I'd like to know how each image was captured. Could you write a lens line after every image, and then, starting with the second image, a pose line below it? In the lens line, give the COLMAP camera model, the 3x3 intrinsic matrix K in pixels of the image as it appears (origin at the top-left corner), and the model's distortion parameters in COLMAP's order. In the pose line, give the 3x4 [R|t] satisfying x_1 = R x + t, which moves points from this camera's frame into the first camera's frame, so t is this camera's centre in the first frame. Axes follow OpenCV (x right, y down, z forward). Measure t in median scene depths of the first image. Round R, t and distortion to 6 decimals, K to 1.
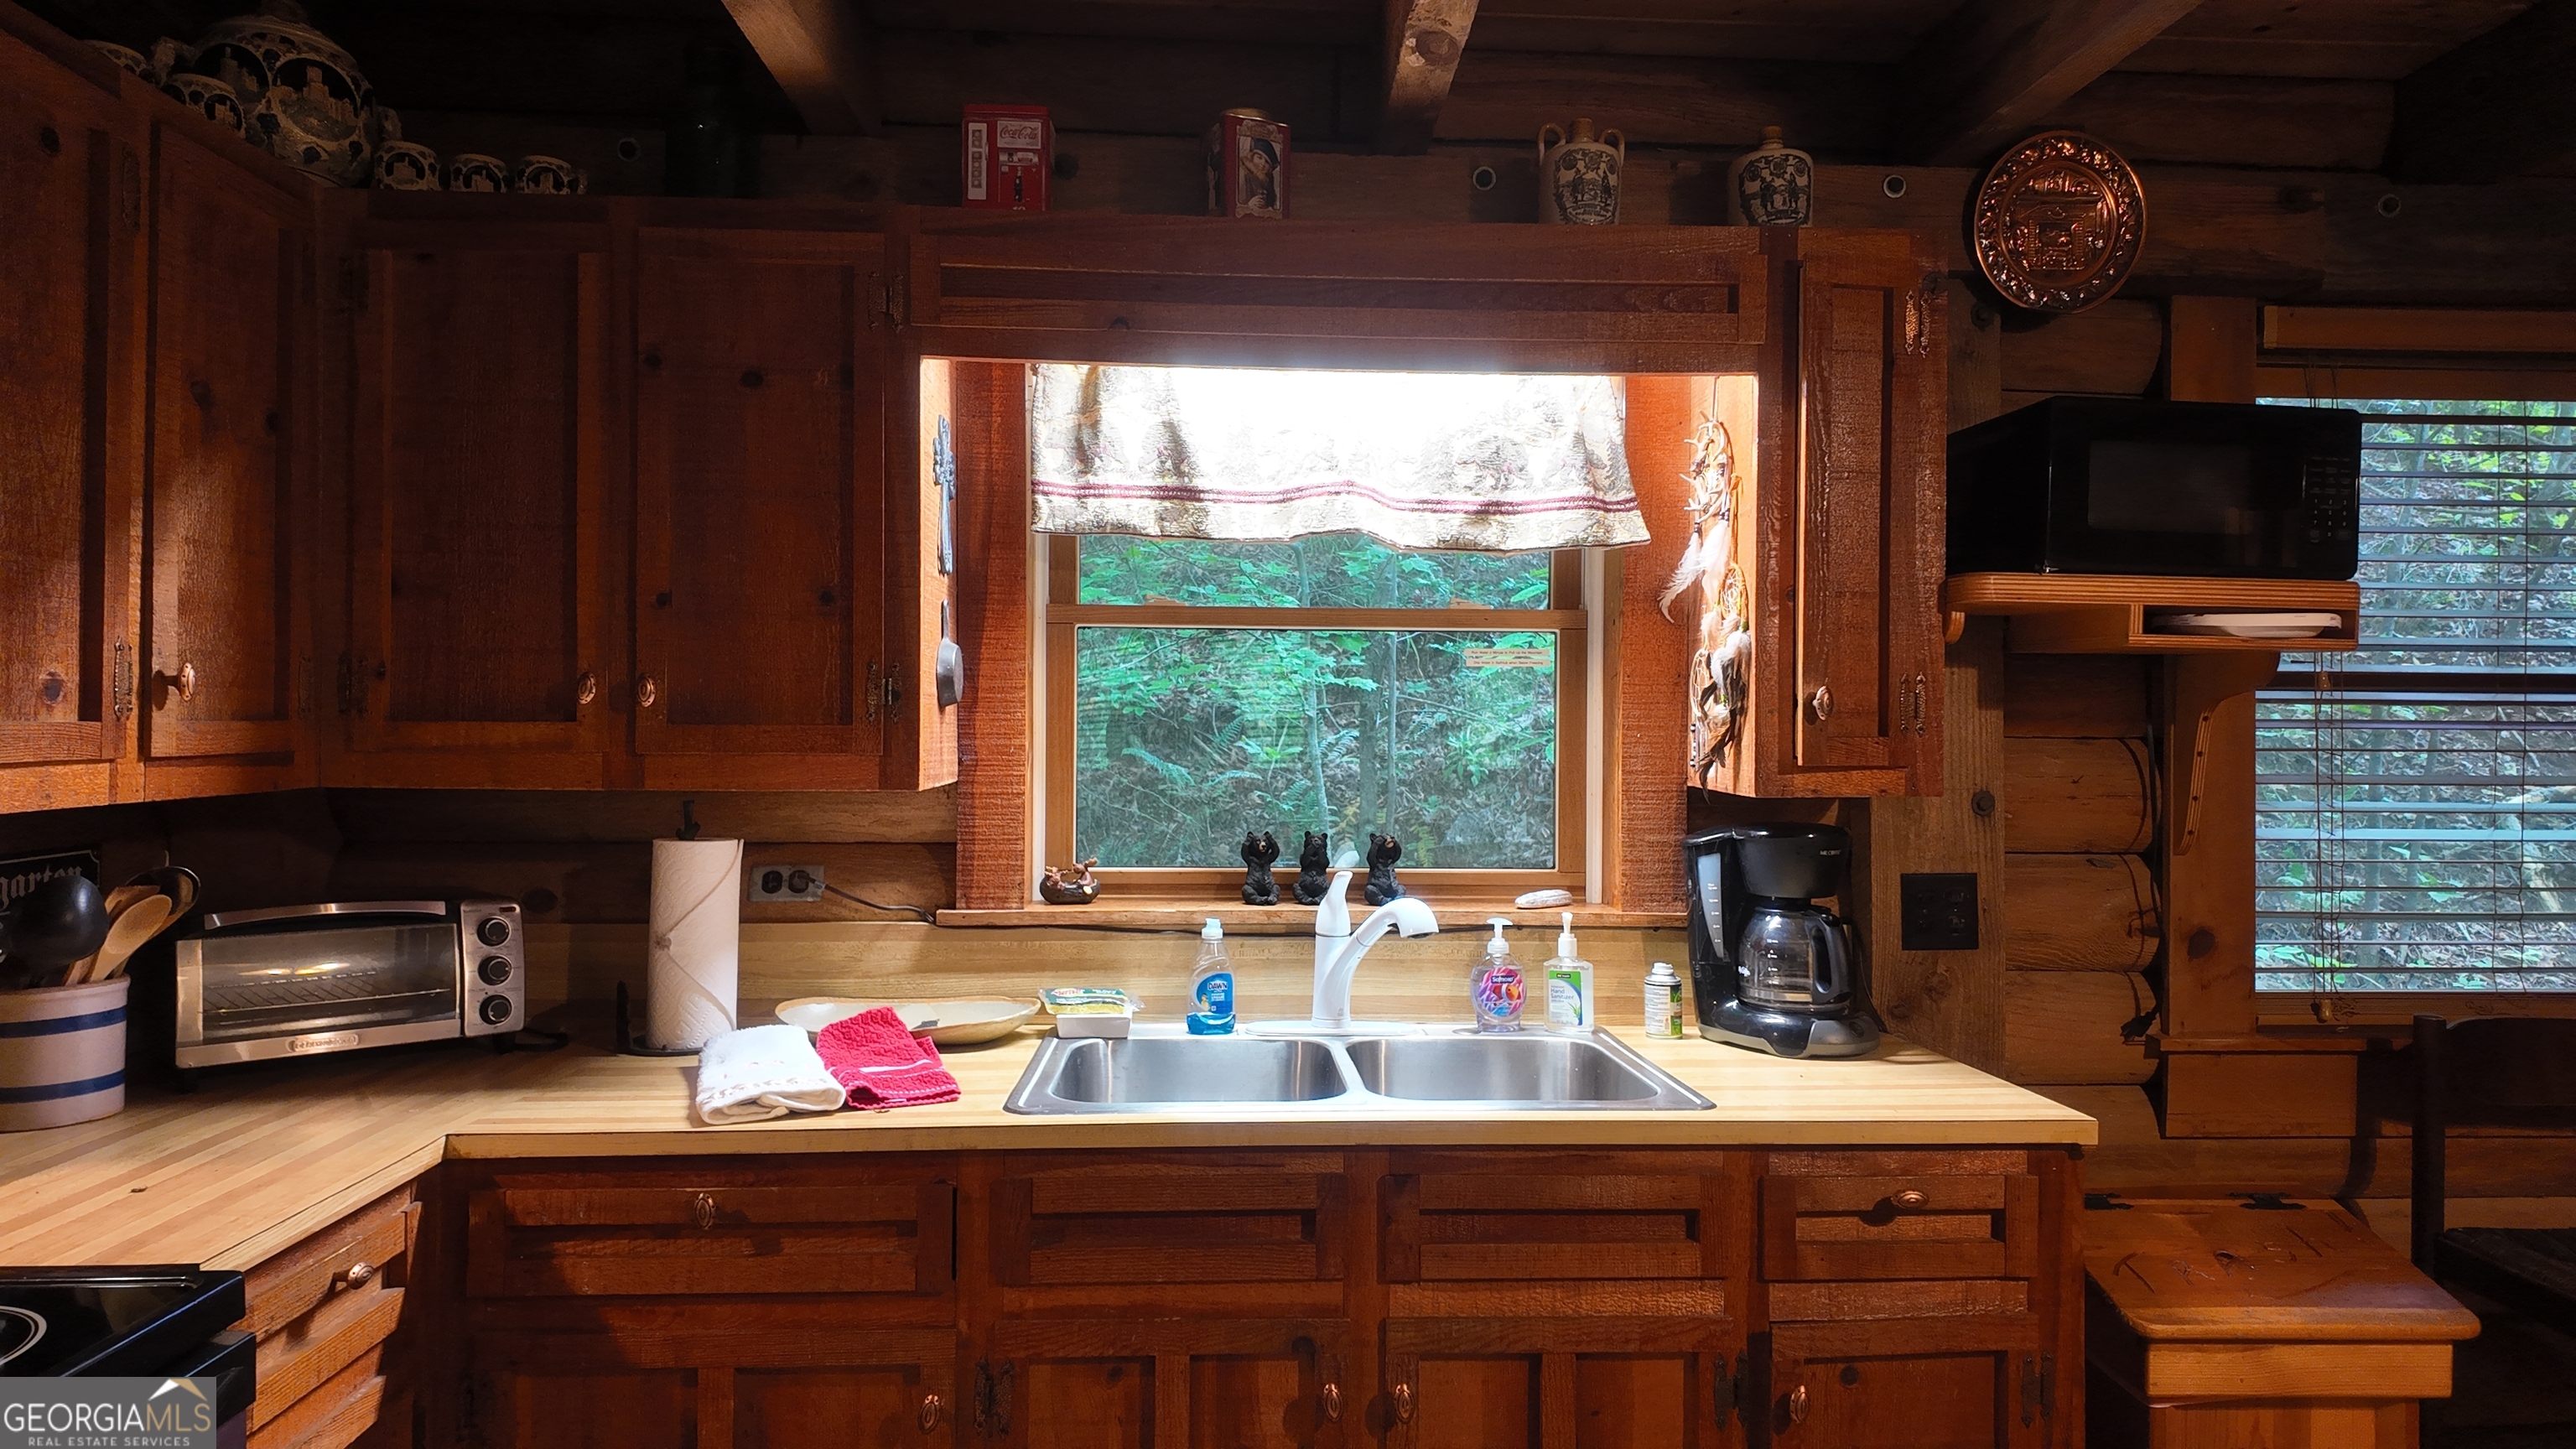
lens RADIAL K [[1505.6, 0, 1285.4], [0, 1505.6, 720.3], [0, 0, 1]] dist [0.061514, -0.061825]
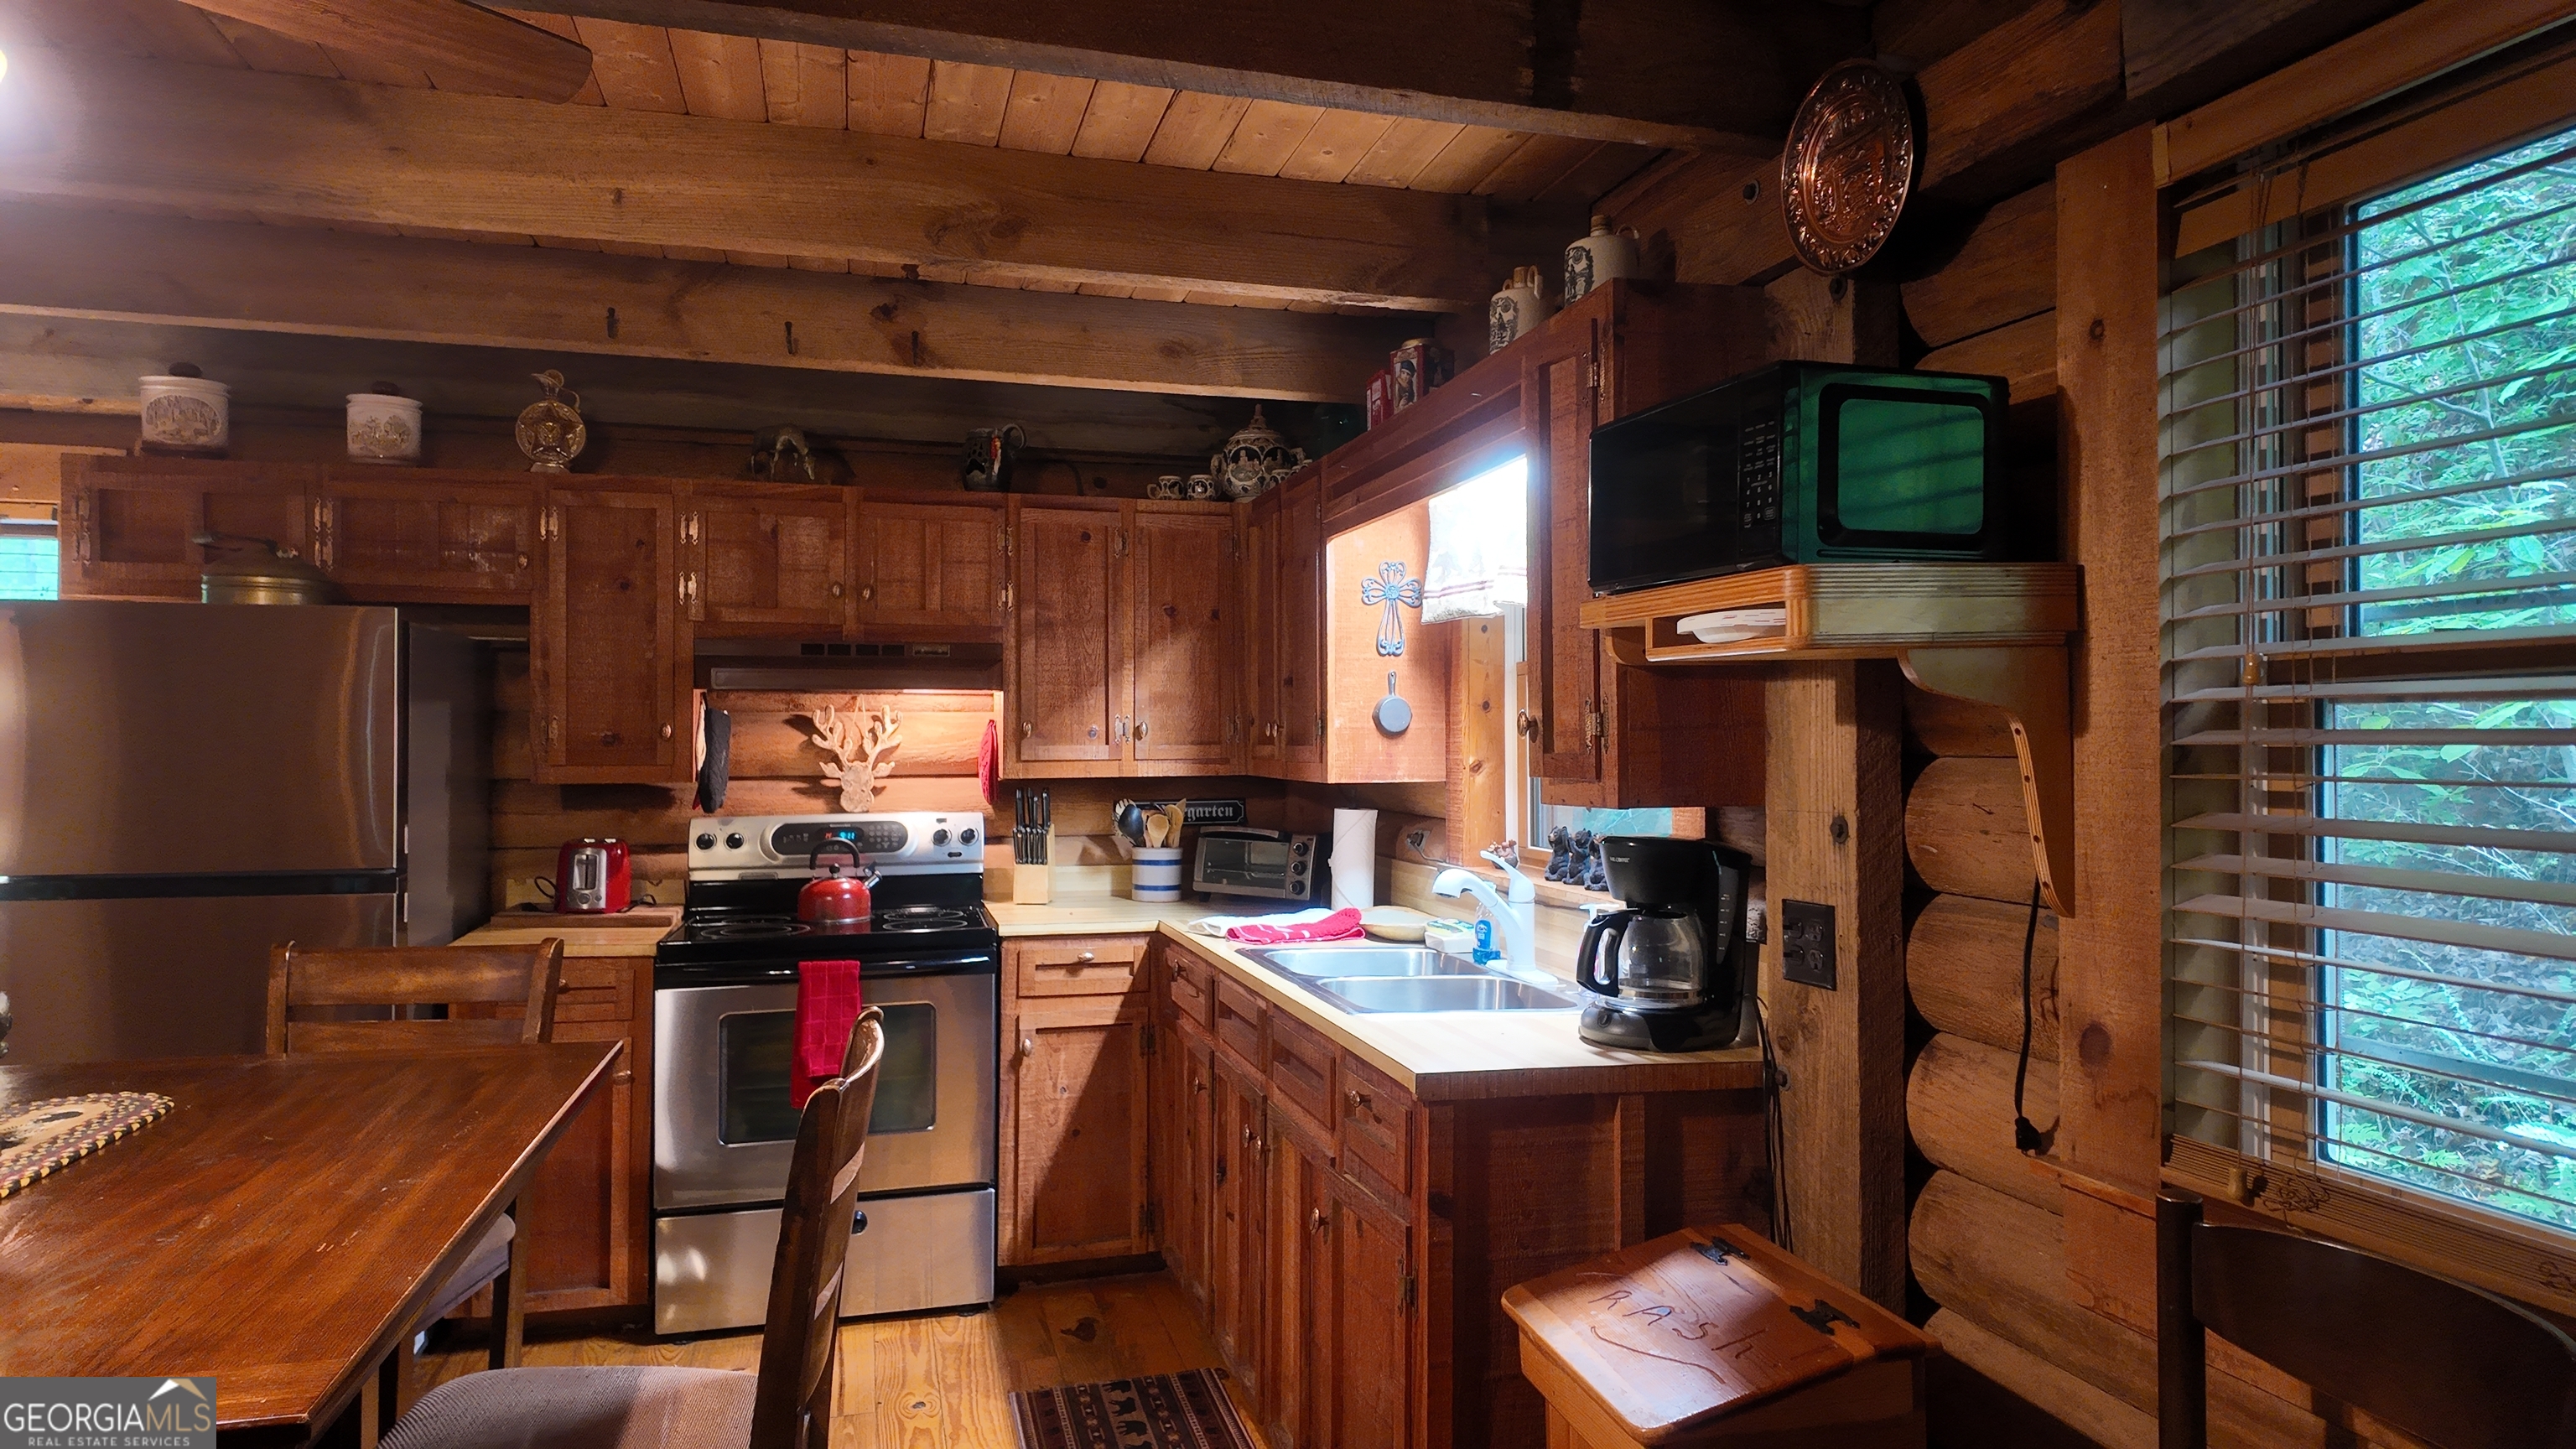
lens RADIAL K [[1505.6, 0, 1292.8], [0, 1505.6, 723.3], [0, 0, 1]] dist [0.061514, -0.061825]
pose [[0.221555, -0.018366, -0.974975, 1.417870], [0.002292, 0.999830, -0.018314, 0.008819], [0.975145, 0.001823, 0.221559, 0.550149]]
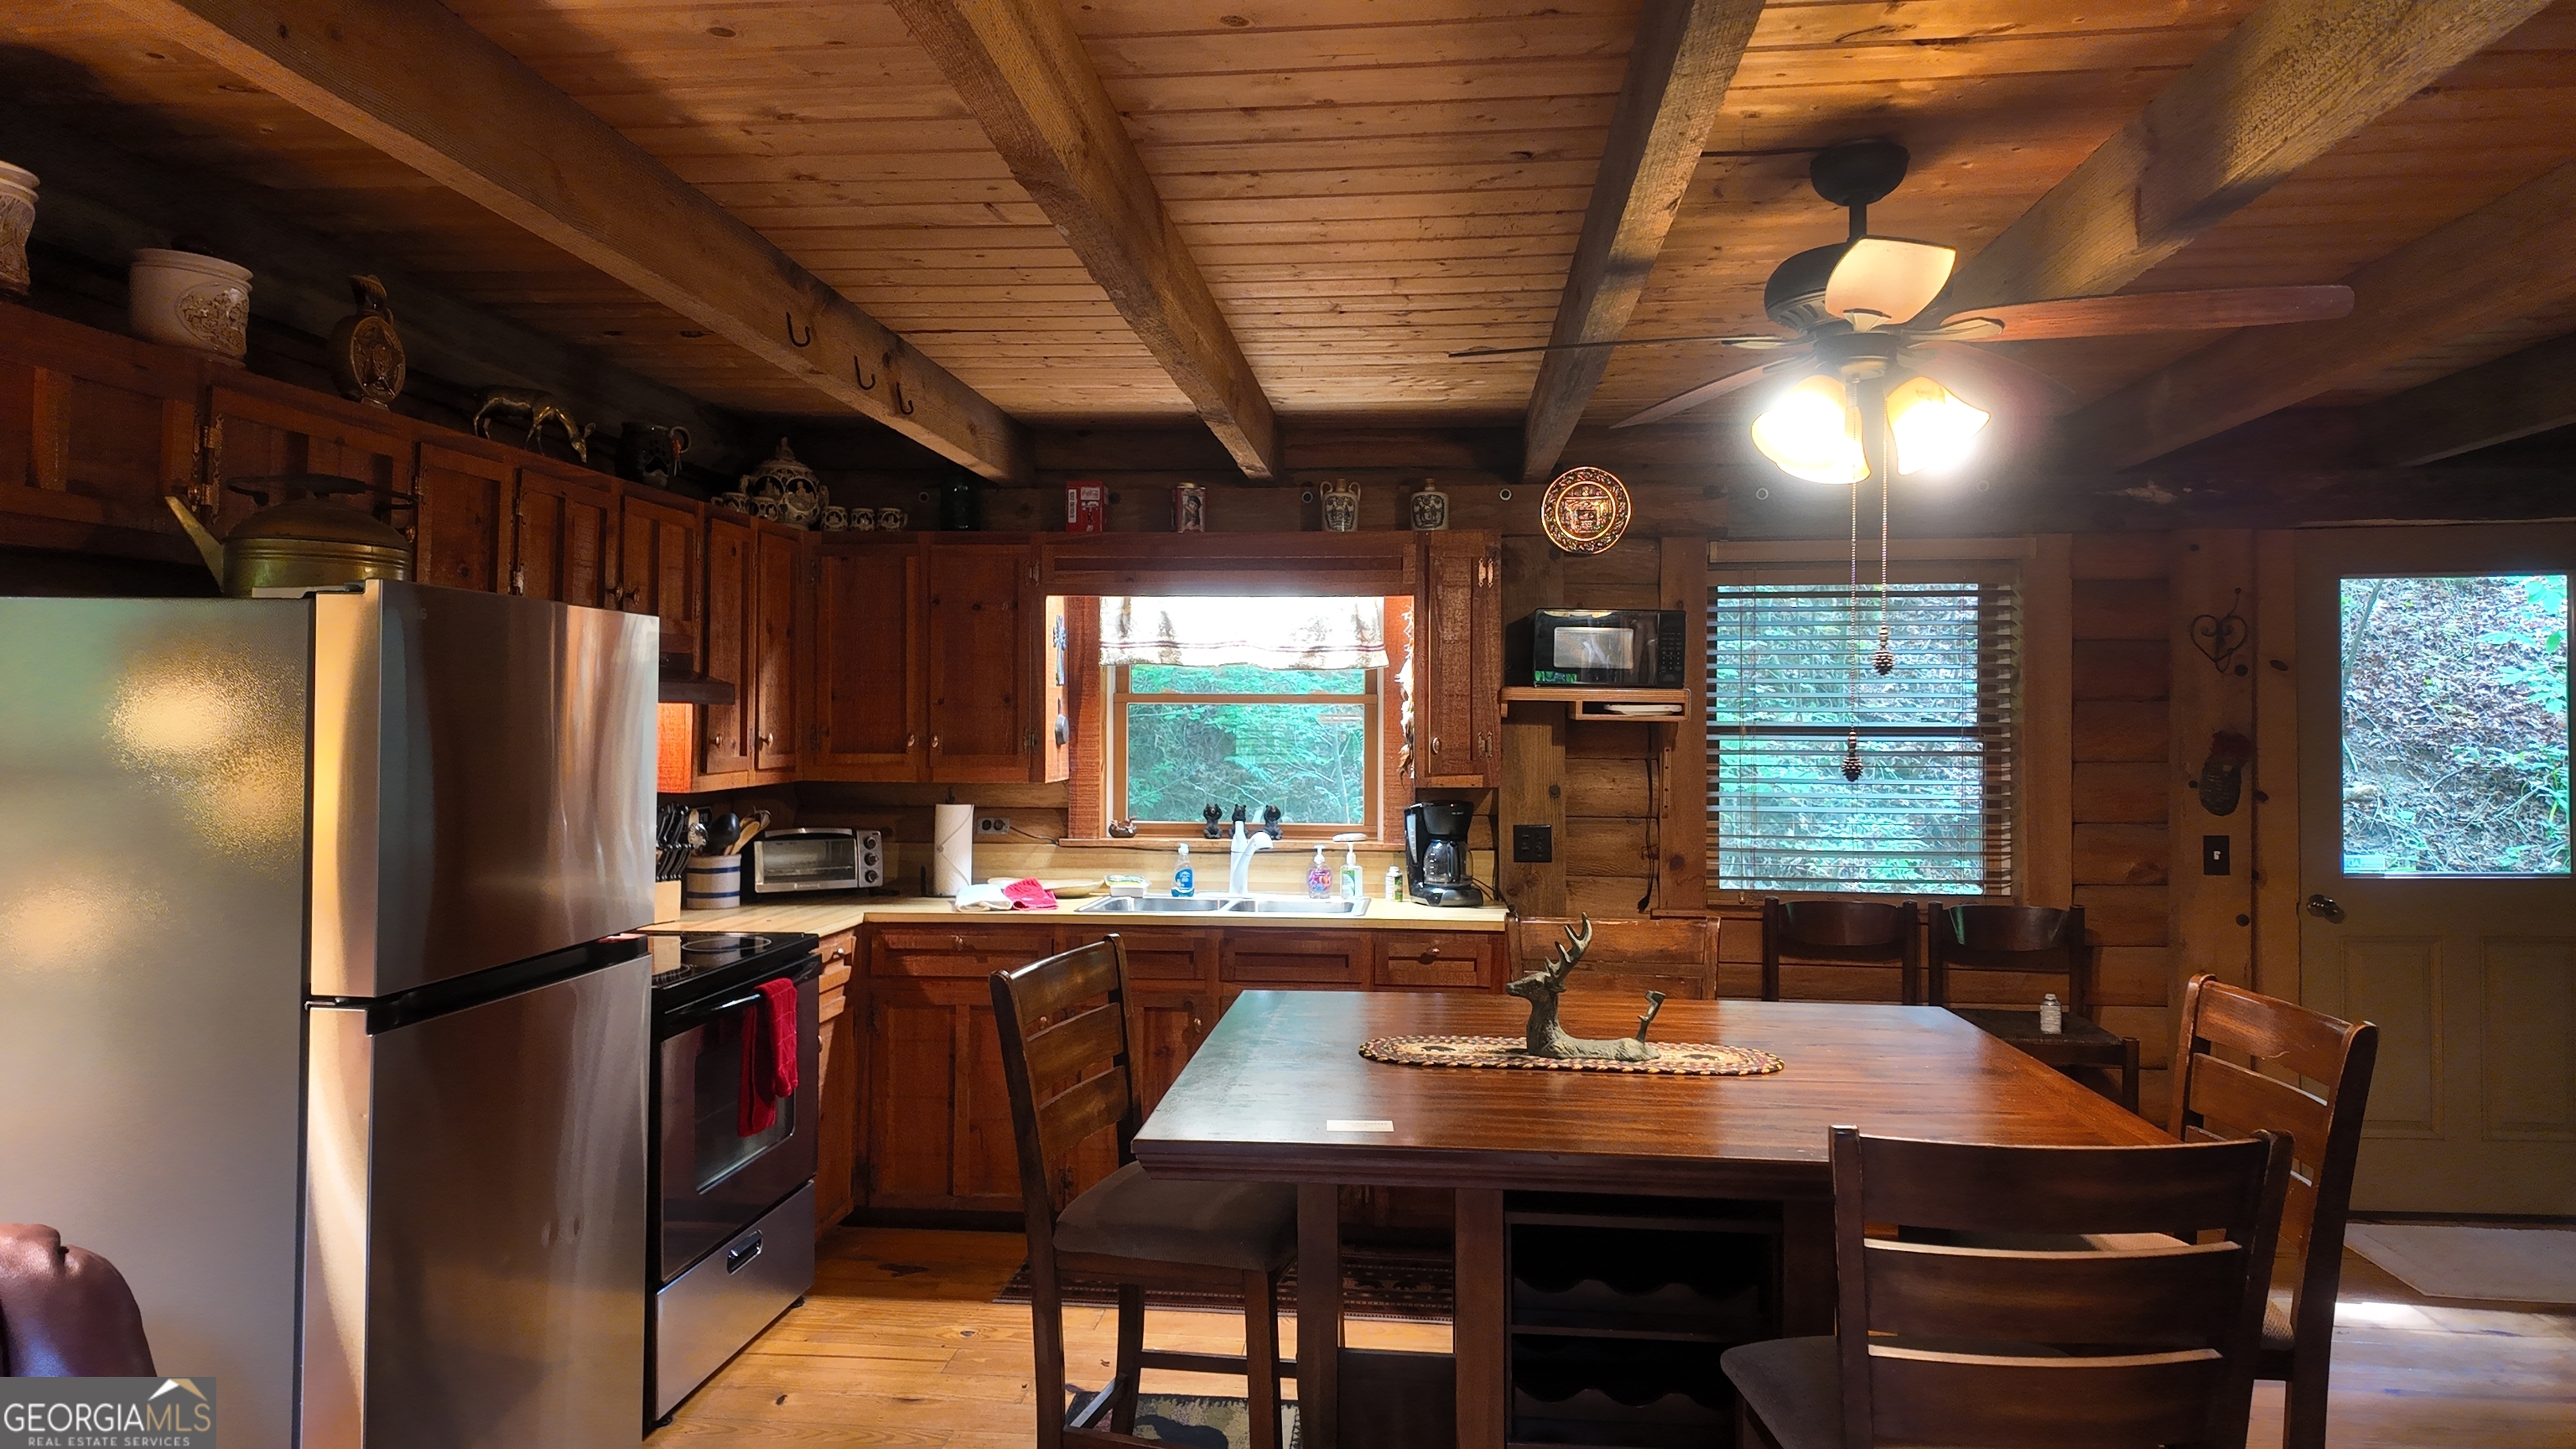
lens RADIAL K [[1505.6, 0, 1310.1], [0, 1505.6, 728.0], [0, 0, 1]] dist [0.061514, -0.061825]
pose [[0.991291, -0.000631, -0.131687, 0.447741], [0.001447, 0.999980, 0.006103, -0.049611], [0.131681, -0.006240, 0.991273, -1.193197]]
